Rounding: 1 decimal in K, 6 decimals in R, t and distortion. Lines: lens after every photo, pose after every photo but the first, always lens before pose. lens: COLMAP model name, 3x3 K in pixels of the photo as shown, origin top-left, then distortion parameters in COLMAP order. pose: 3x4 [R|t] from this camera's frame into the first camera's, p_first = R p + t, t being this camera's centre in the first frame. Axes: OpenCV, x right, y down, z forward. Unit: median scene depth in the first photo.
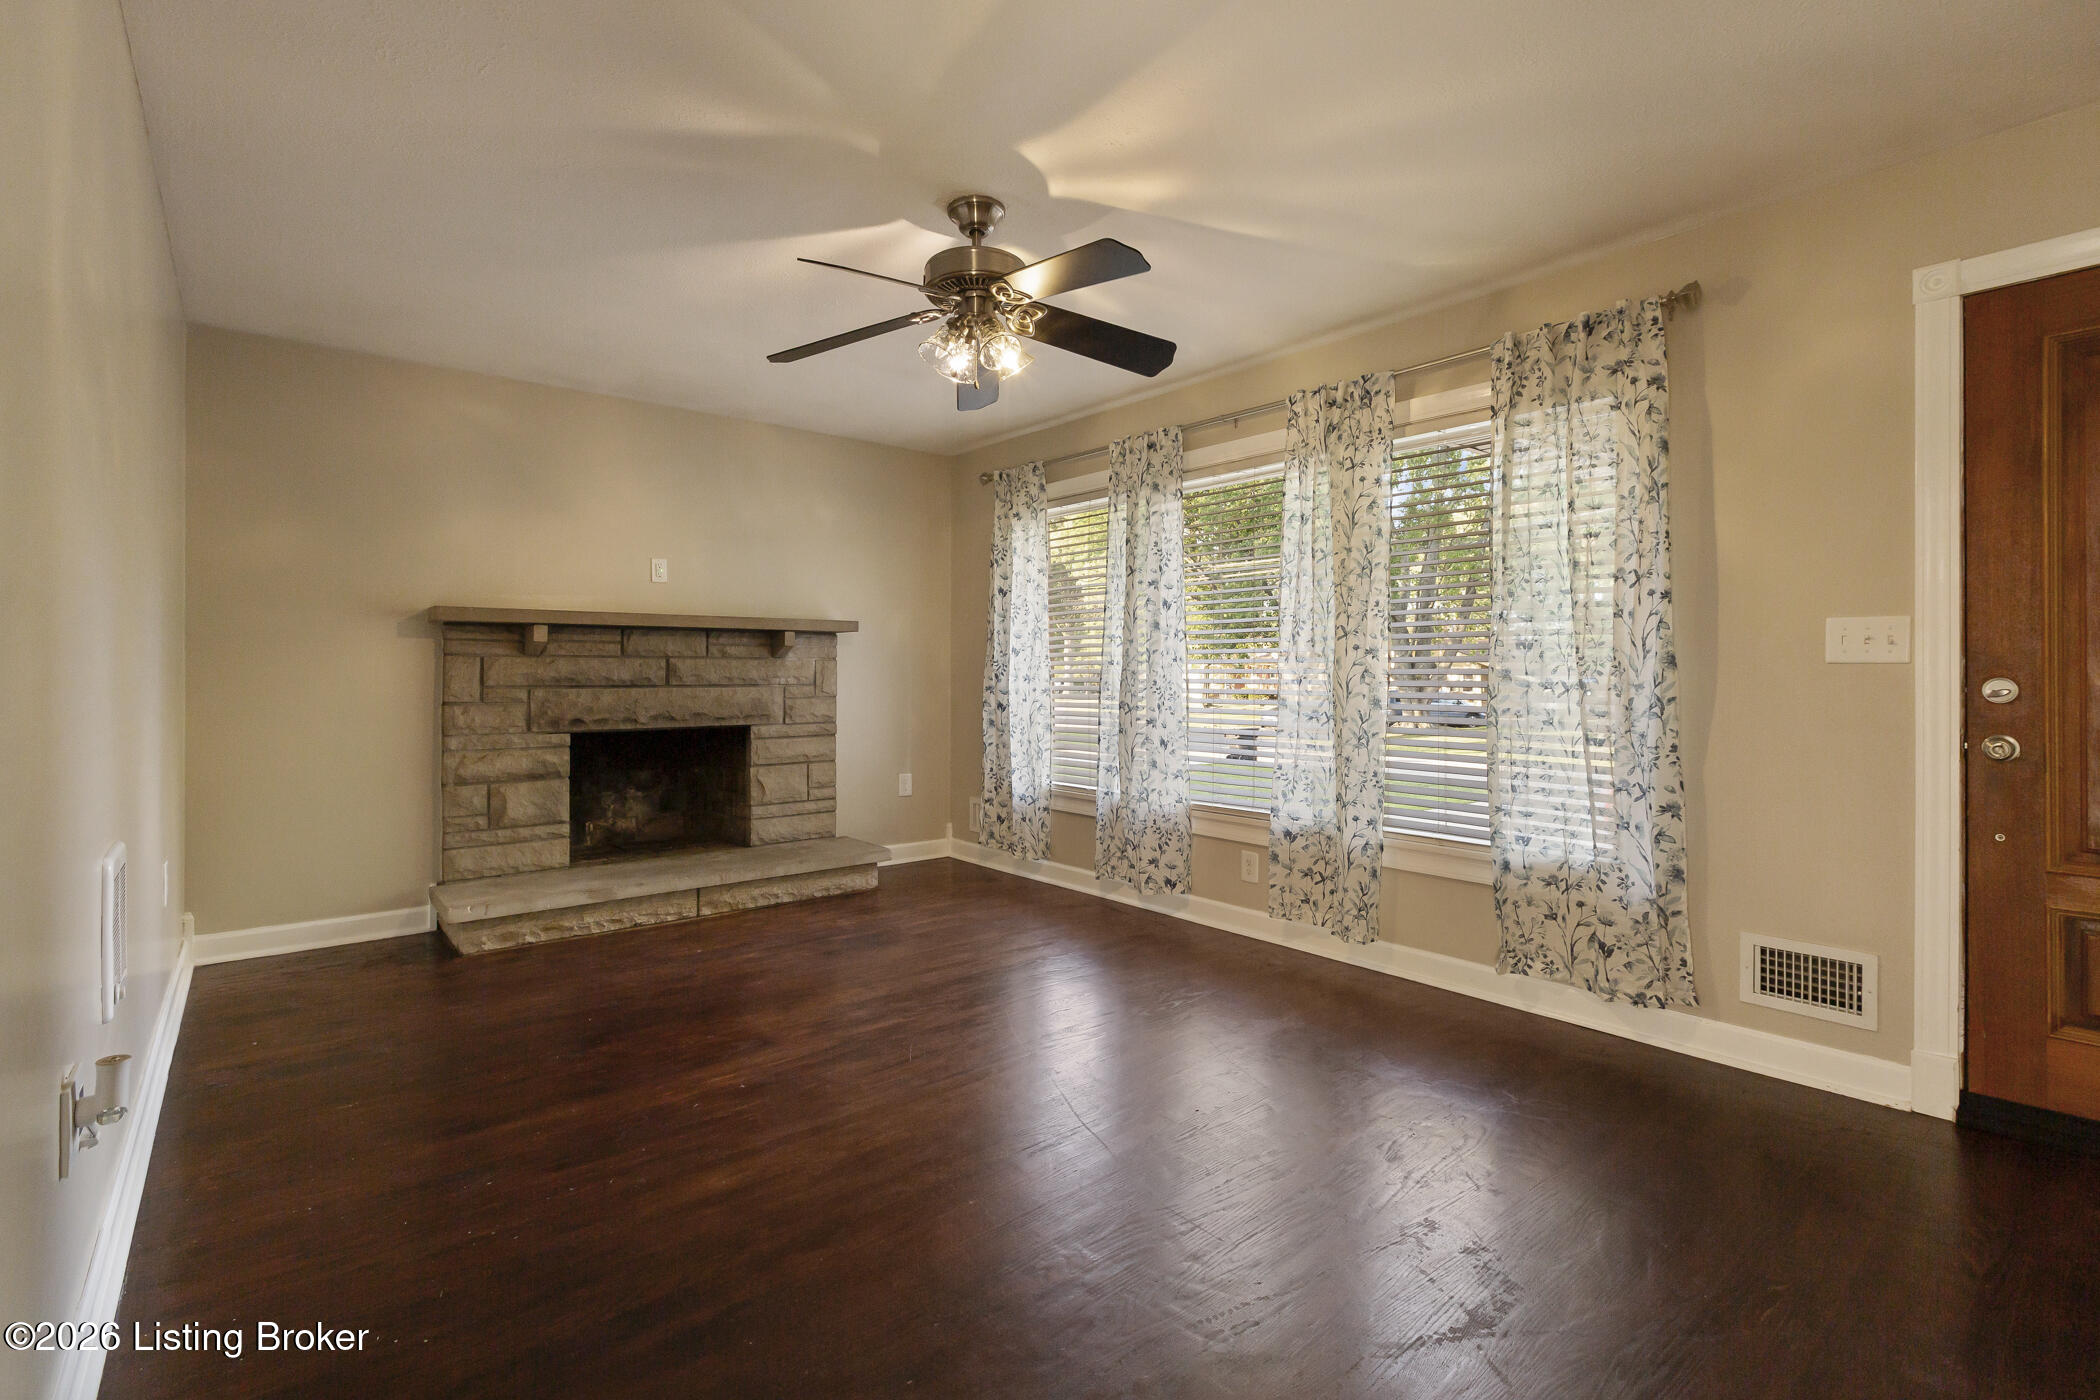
lens RADIAL K [[941.0, 0, 1042.3], [0, 941.0, 676.9], [0, 0, 1]] dist [-0.000852, 0.000653]
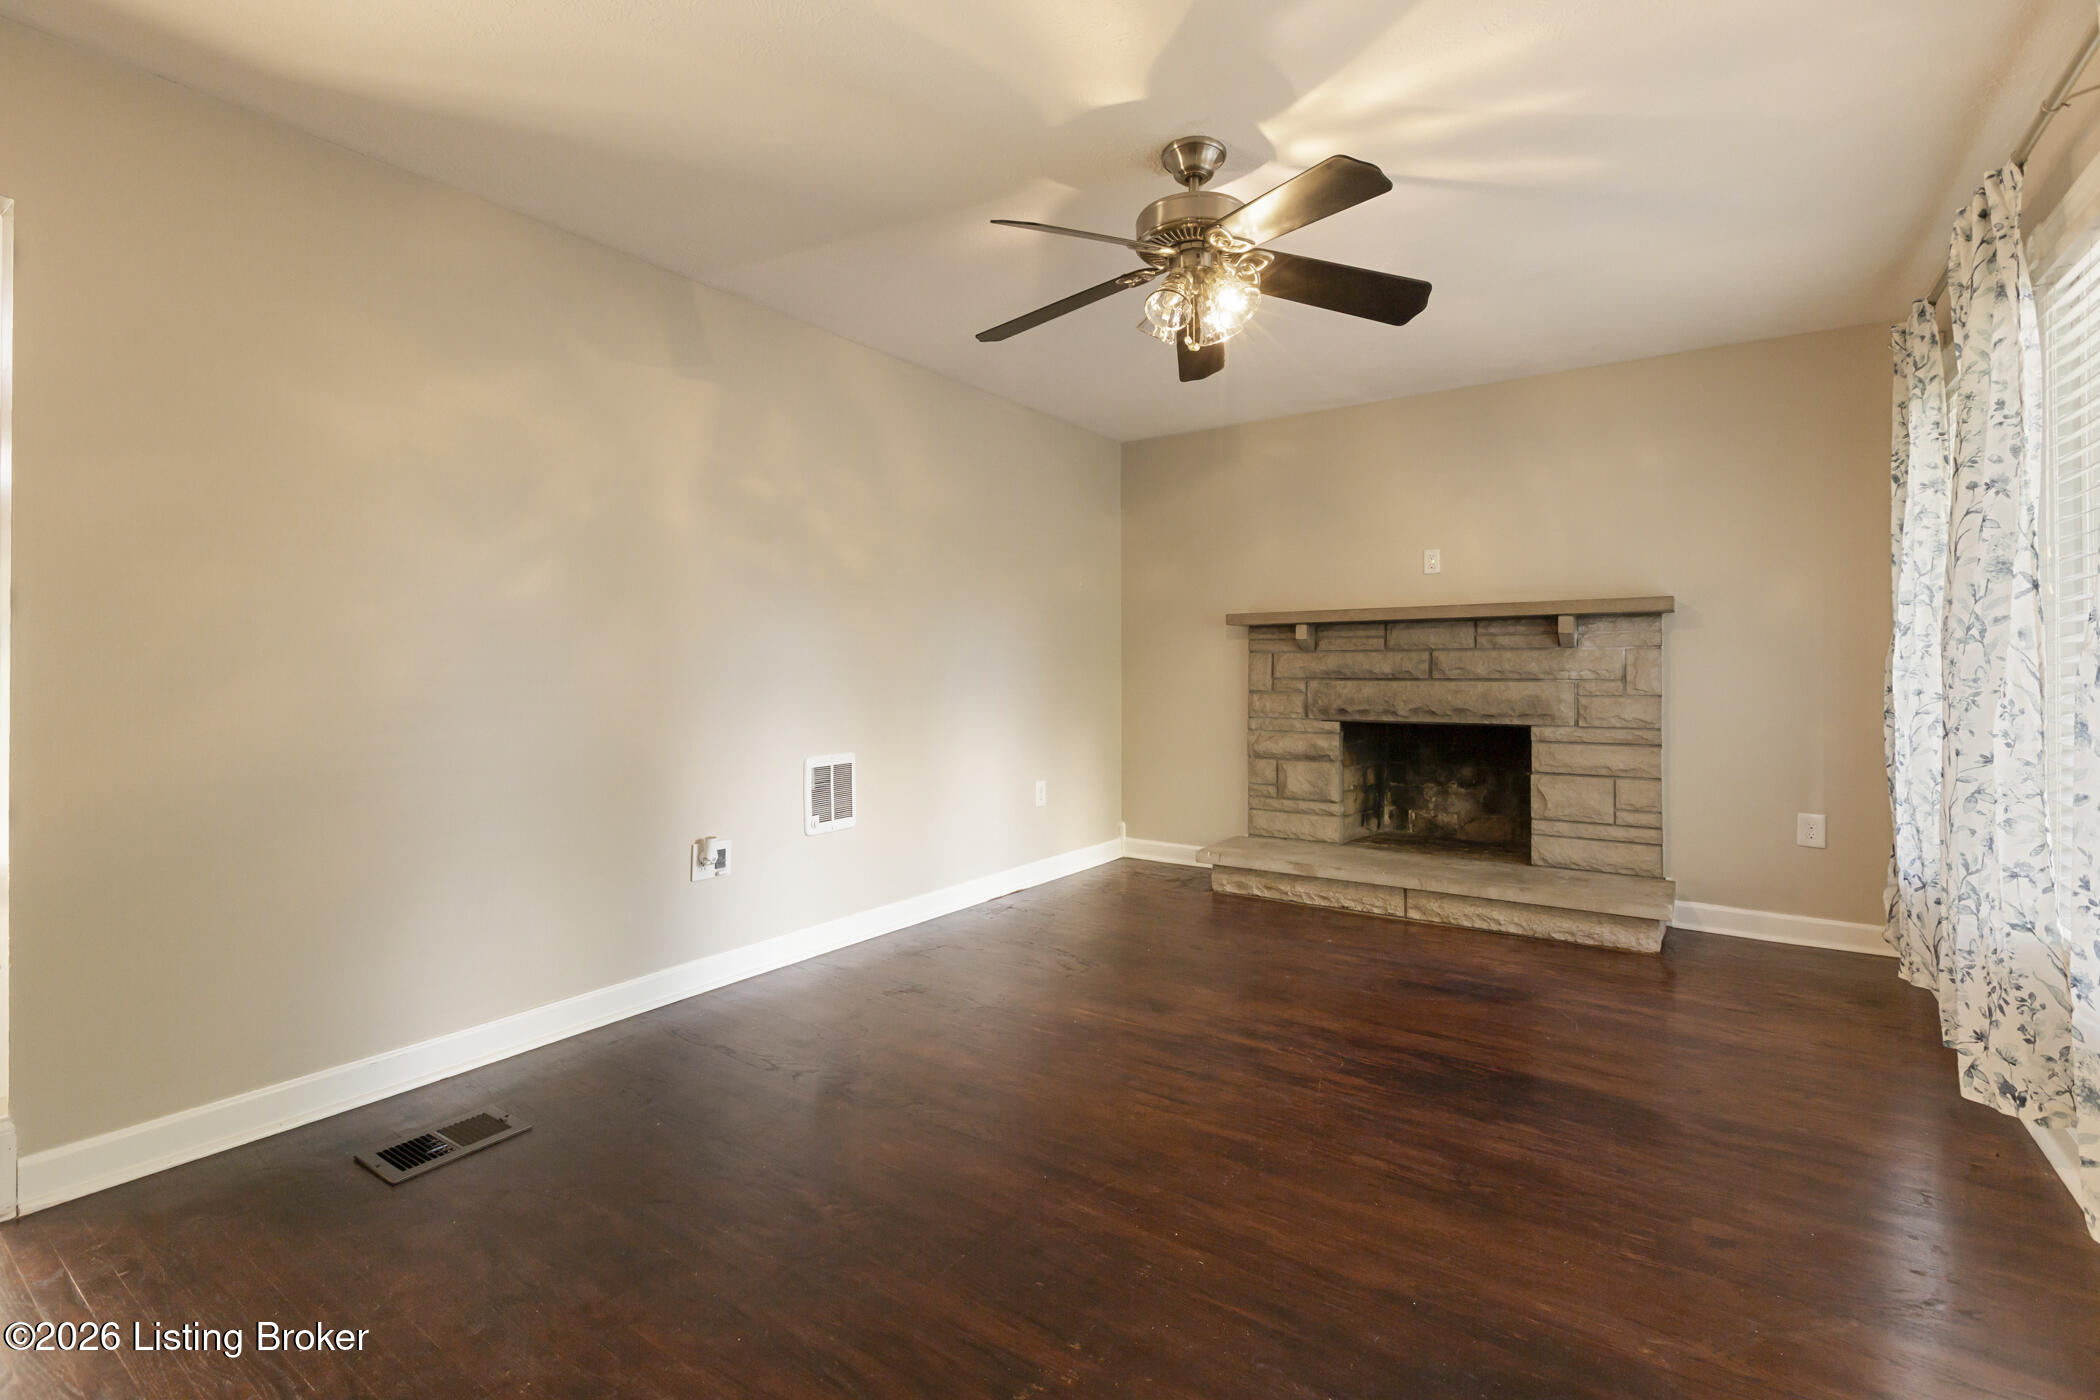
lens RADIAL K [[941.0, 0, 1042.3], [0, 941.0, 676.9], [0, 0, 1]] dist [-0.000852, 0.000653]
pose [[0.274737, 0.008276, -0.961484, 0.453645], [-0.000098, 0.999963, 0.008579, -0.001454], [0.961519, -0.002263, 0.274728, 0.368303]]
